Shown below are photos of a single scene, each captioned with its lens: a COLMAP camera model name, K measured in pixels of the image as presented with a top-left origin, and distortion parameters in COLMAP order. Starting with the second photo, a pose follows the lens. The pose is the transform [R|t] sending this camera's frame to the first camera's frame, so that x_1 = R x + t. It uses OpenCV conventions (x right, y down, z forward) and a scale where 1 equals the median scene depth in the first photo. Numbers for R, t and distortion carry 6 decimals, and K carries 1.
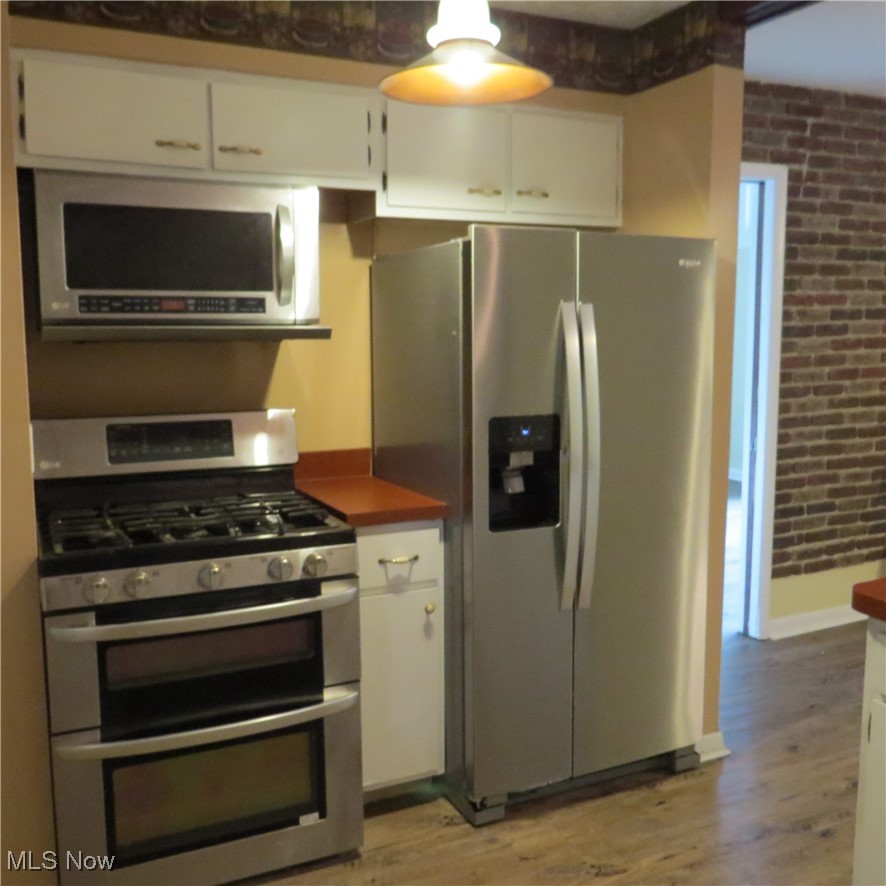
lens RADIAL K [[892.8, 0, 445.2], [0, 892.8, 441.7], [0, 0, 1]] dist [-0.029353, 0.000000]
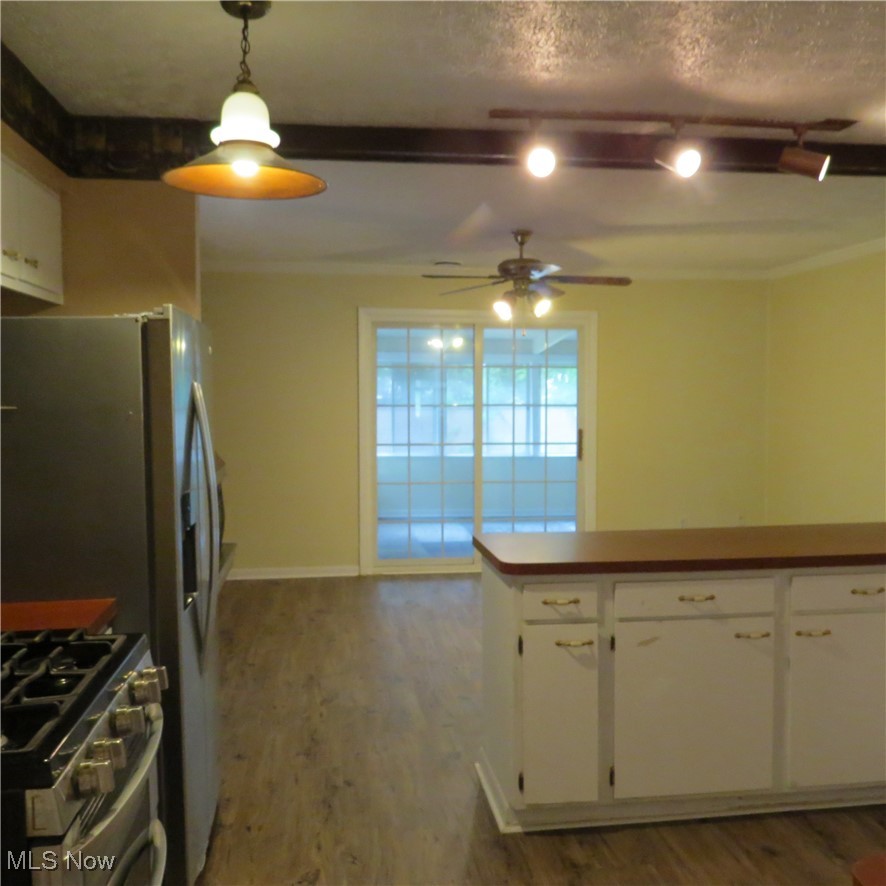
lens RADIAL K [[892.8, 0, 445.6], [0, 892.8, 443.1], [0, 0, 1]] dist [-0.029353, 0.000000]
pose [[0.324822, -0.057144, 0.944047, -0.691824], [0.118347, 0.992783, 0.019374, -0.067238], [-0.938341, 0.105432, 0.329241, 0.336606]]
